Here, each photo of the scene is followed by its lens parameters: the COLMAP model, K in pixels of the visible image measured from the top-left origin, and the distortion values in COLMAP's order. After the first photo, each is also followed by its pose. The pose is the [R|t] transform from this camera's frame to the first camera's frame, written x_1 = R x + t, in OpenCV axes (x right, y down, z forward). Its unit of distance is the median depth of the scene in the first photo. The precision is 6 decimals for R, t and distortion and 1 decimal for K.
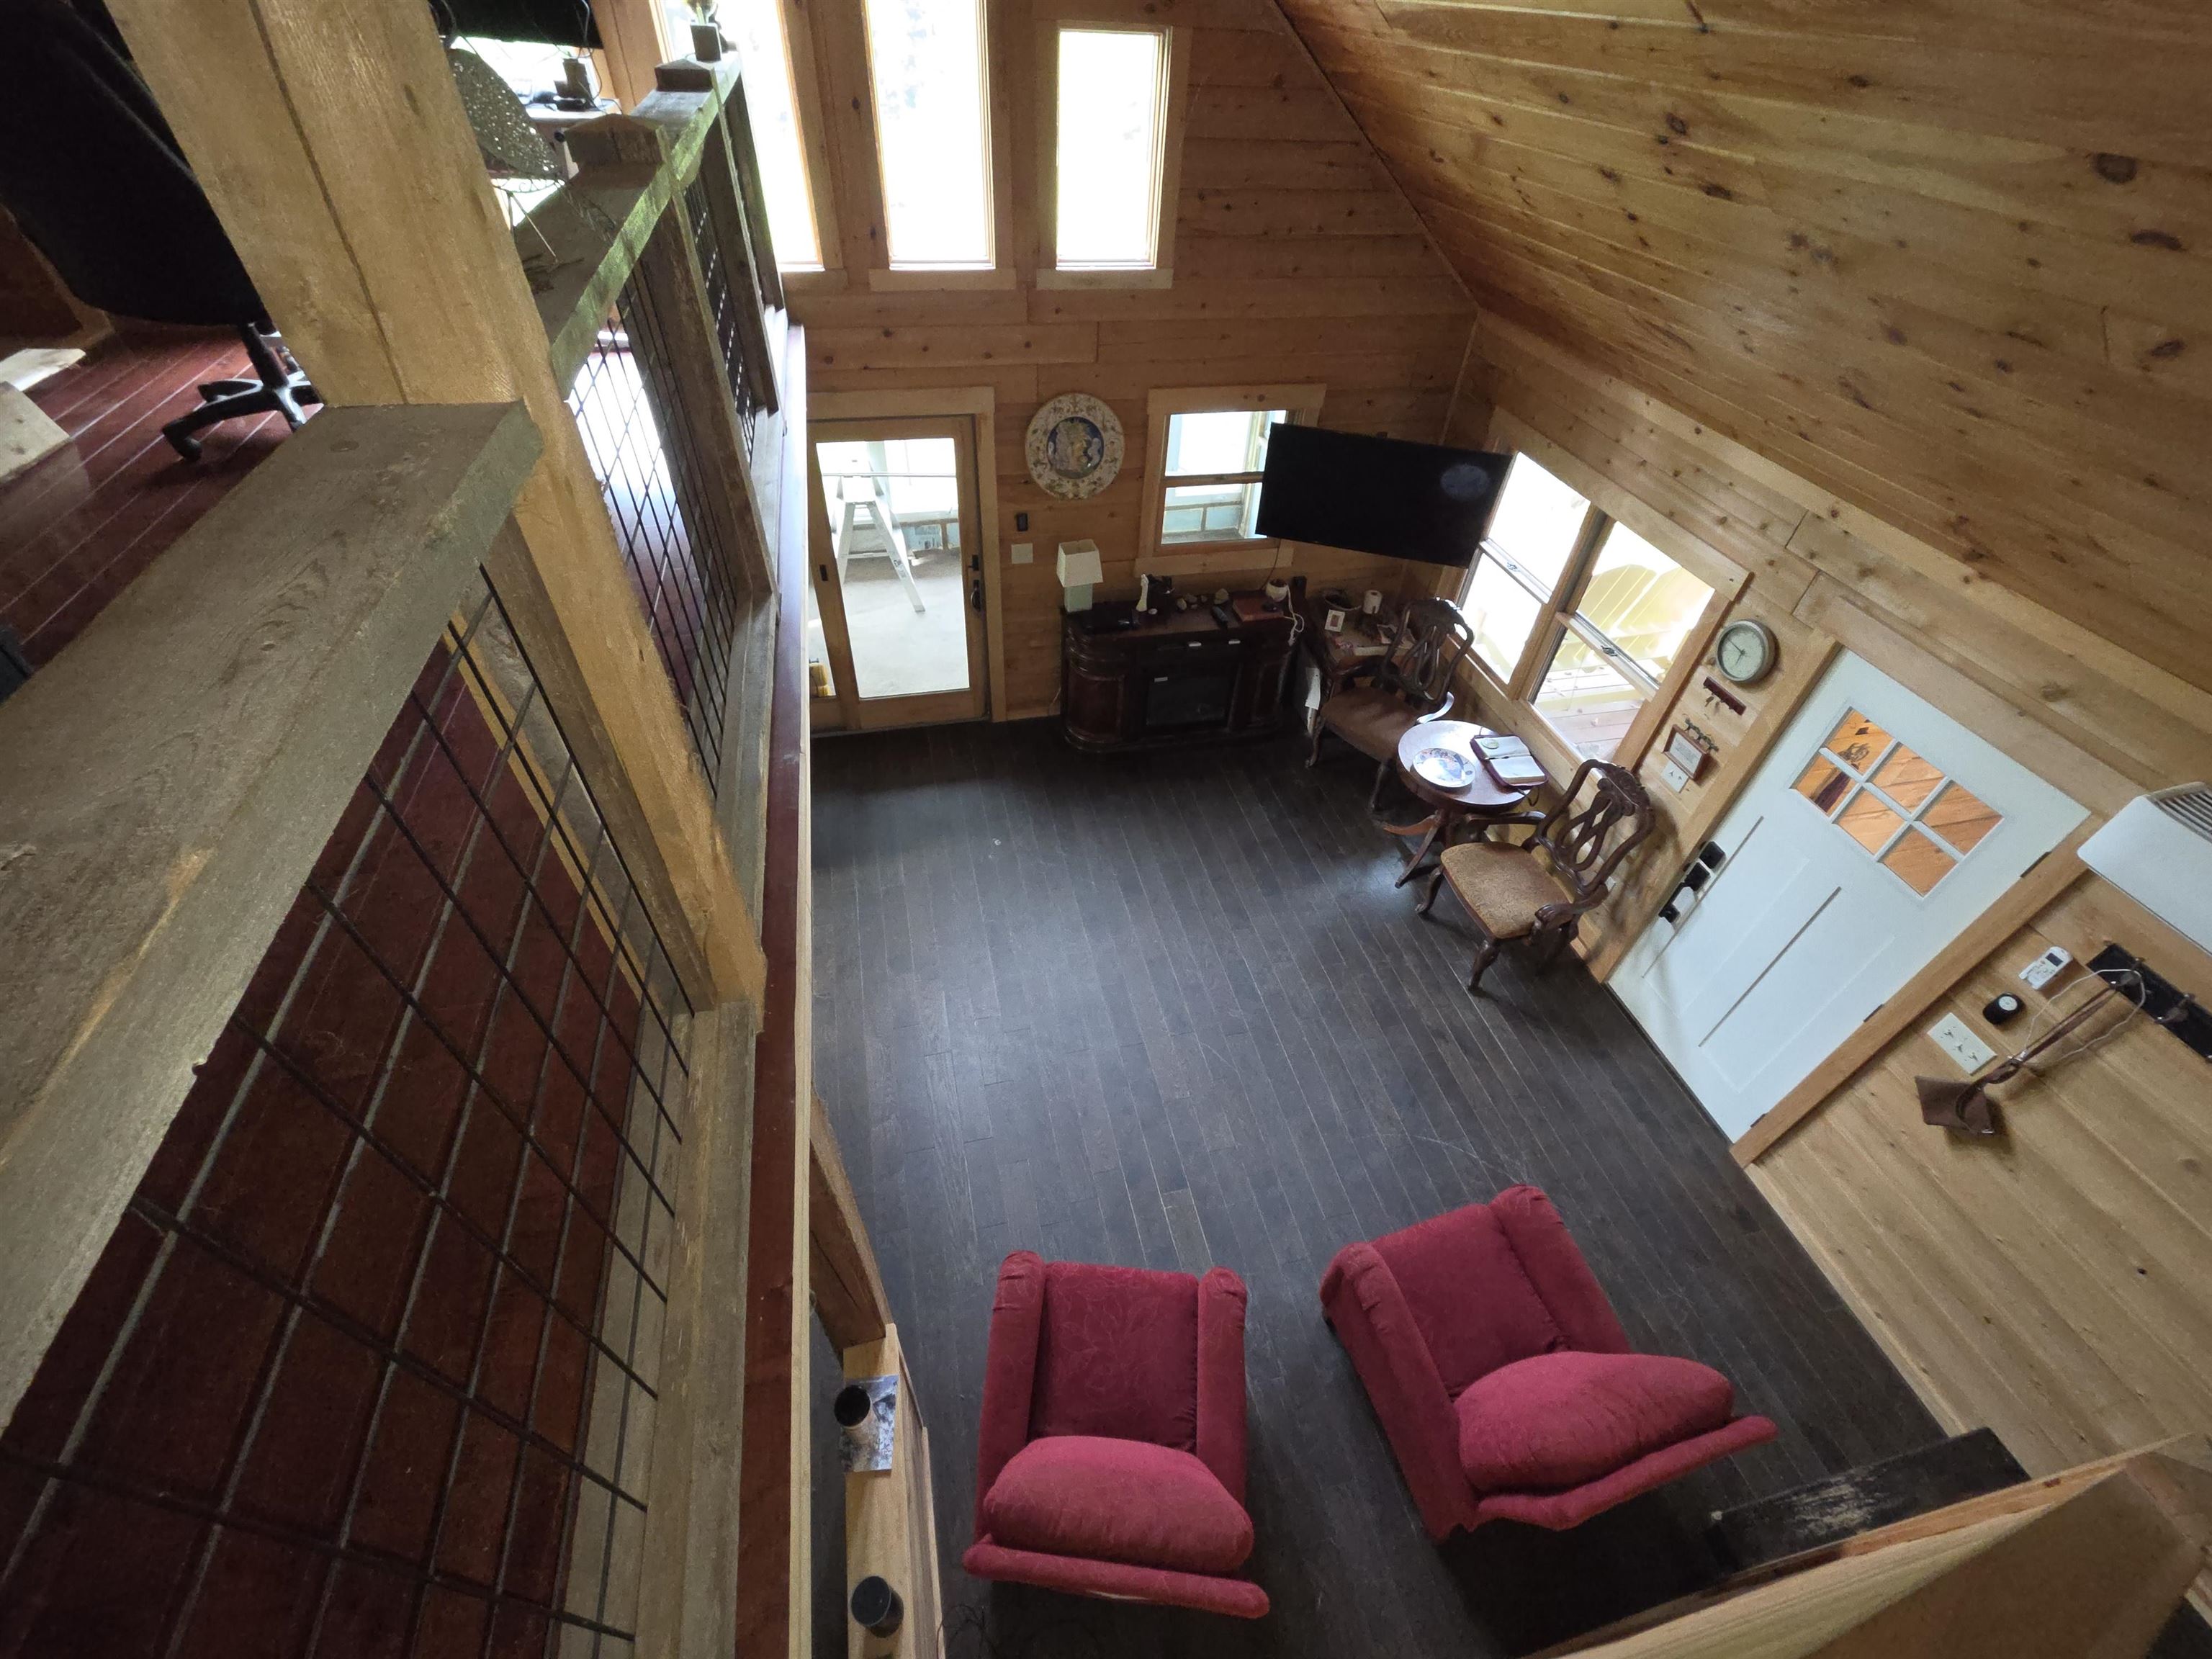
lens RADIAL K [[913.1, 0, 1105.4], [0, 913.1, 831.0], [0, 0, 1]] dist [-0.000524, 0.000041]
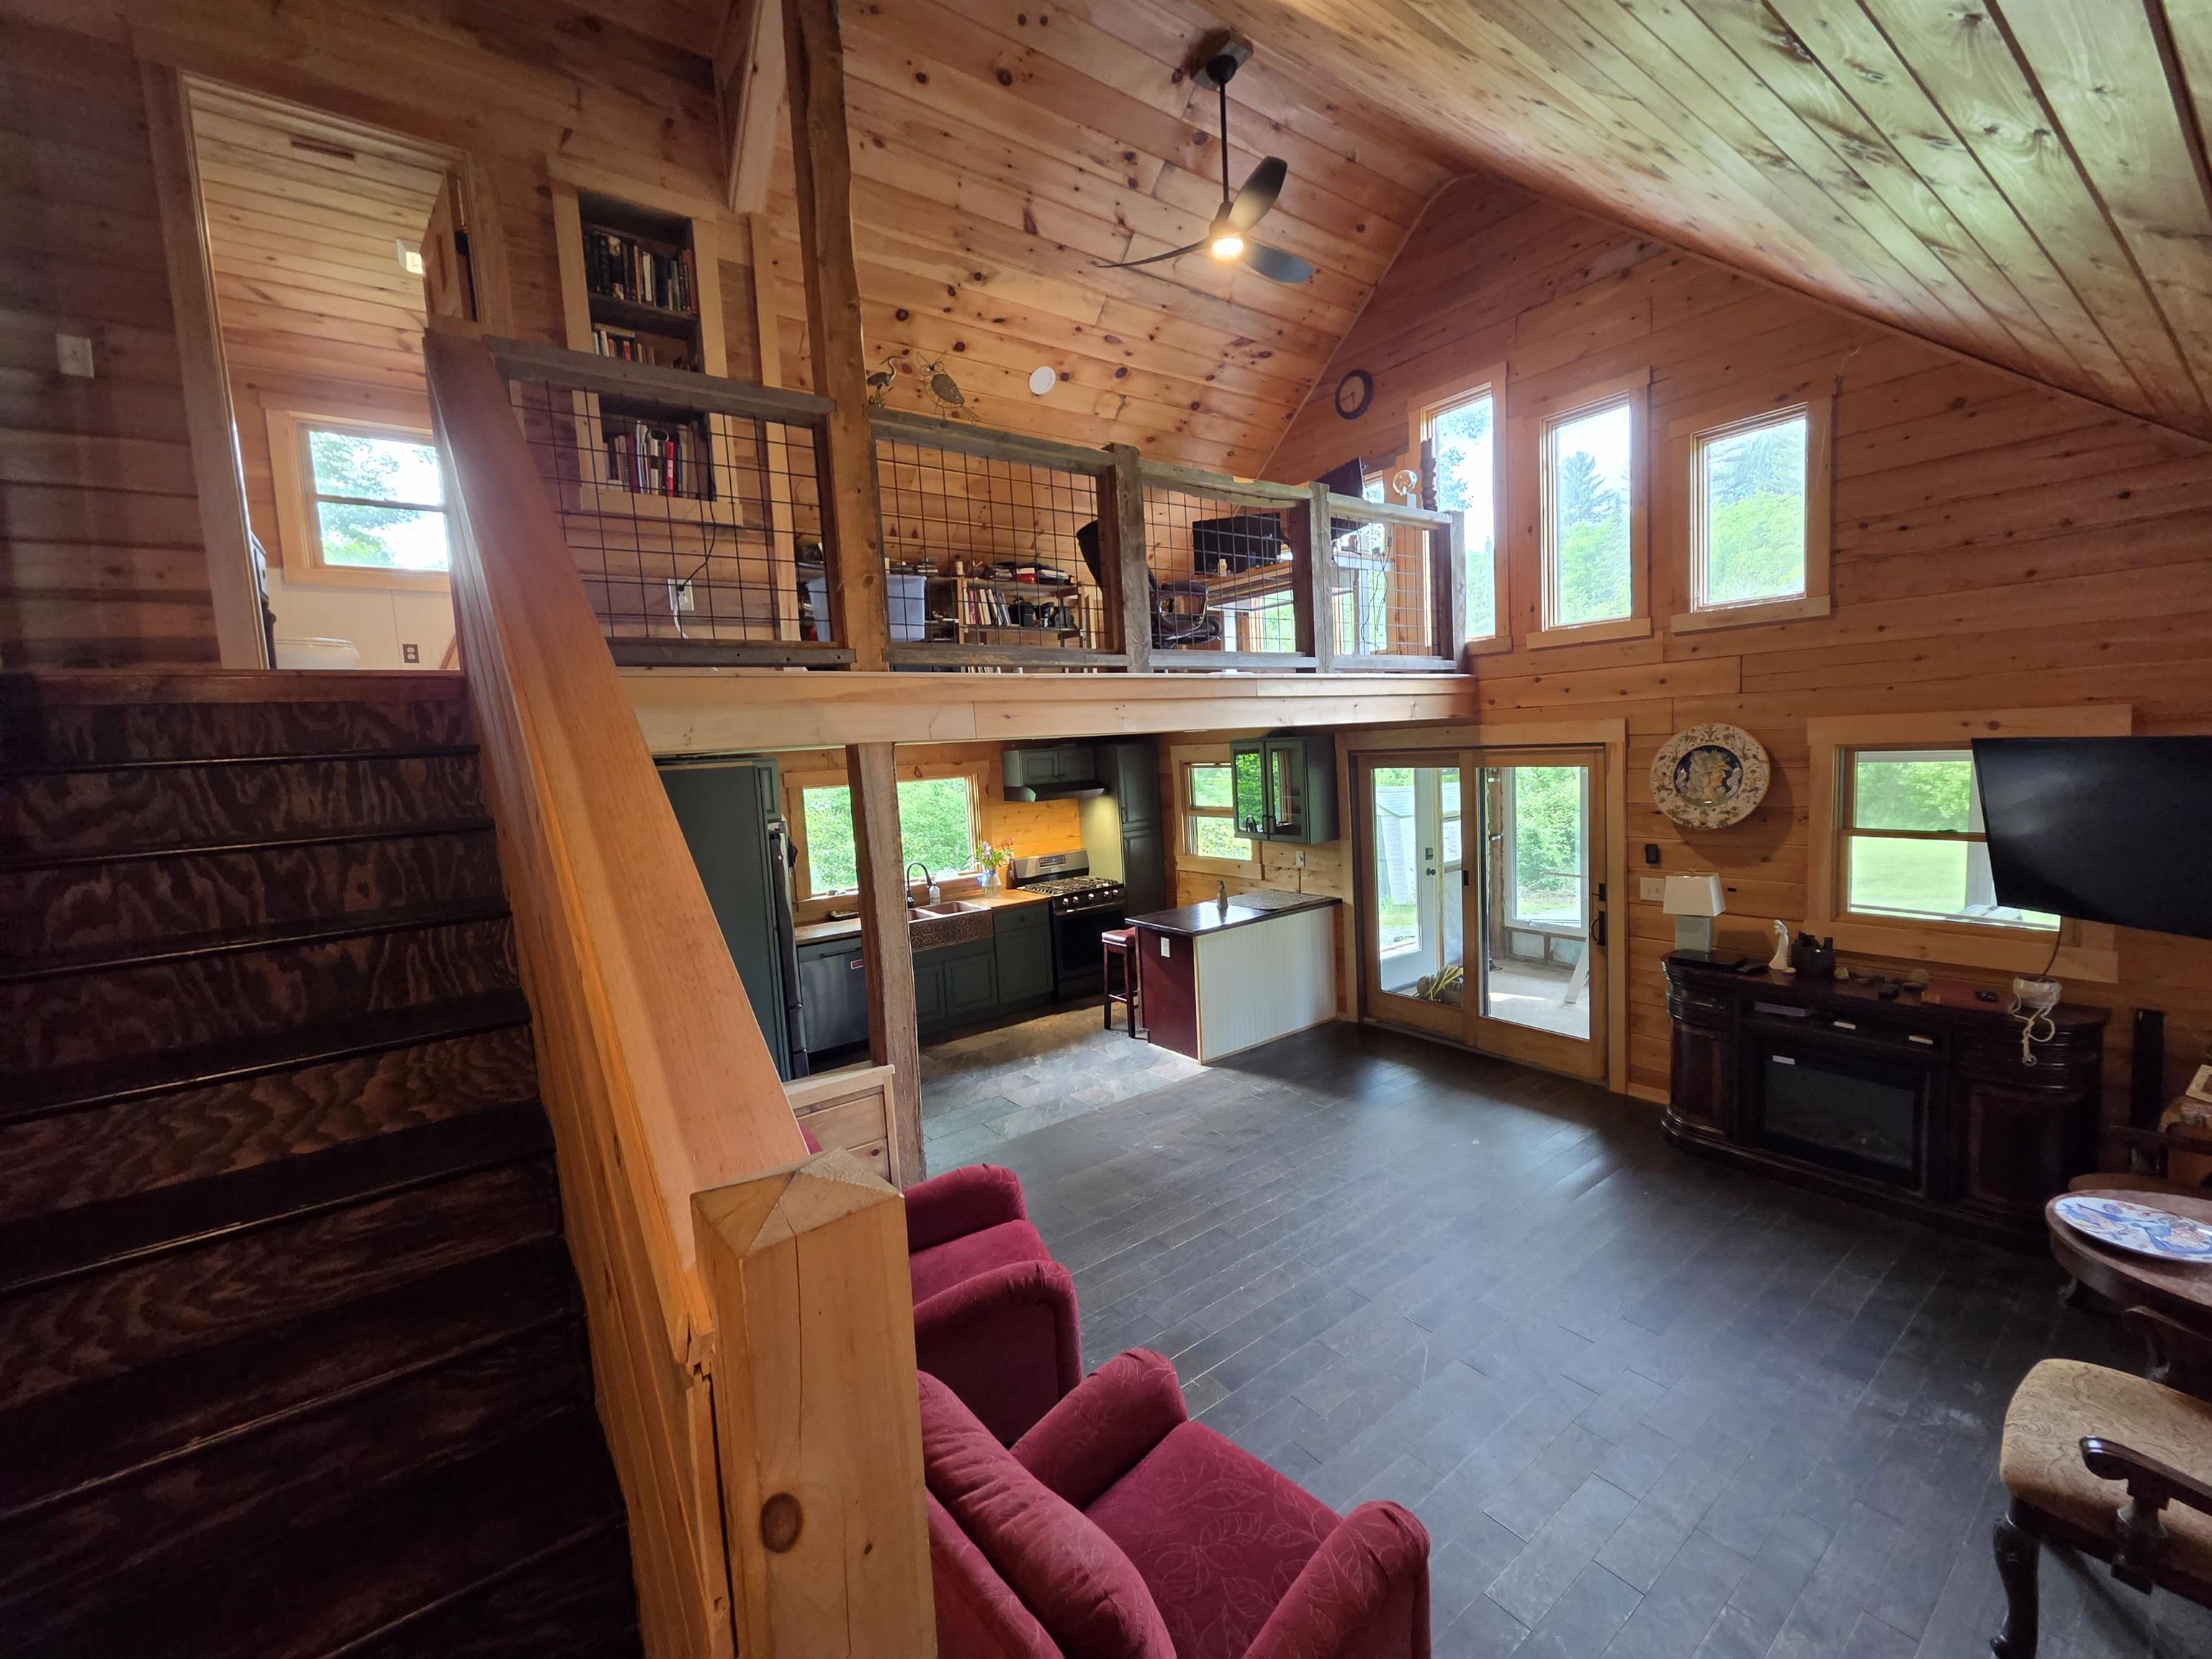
lens RADIAL K [[913.1, 0, 1106.8], [0, 913.1, 827.0], [0, 0, 1]] dist [-0.000524, 0.000041]
pose [[0.399013, 0.023170, -0.916652, 0.706936], [-0.586889, 0.774543, -0.235891, 0.252539], [0.704521, 0.632097, 0.322651, 0.350367]]
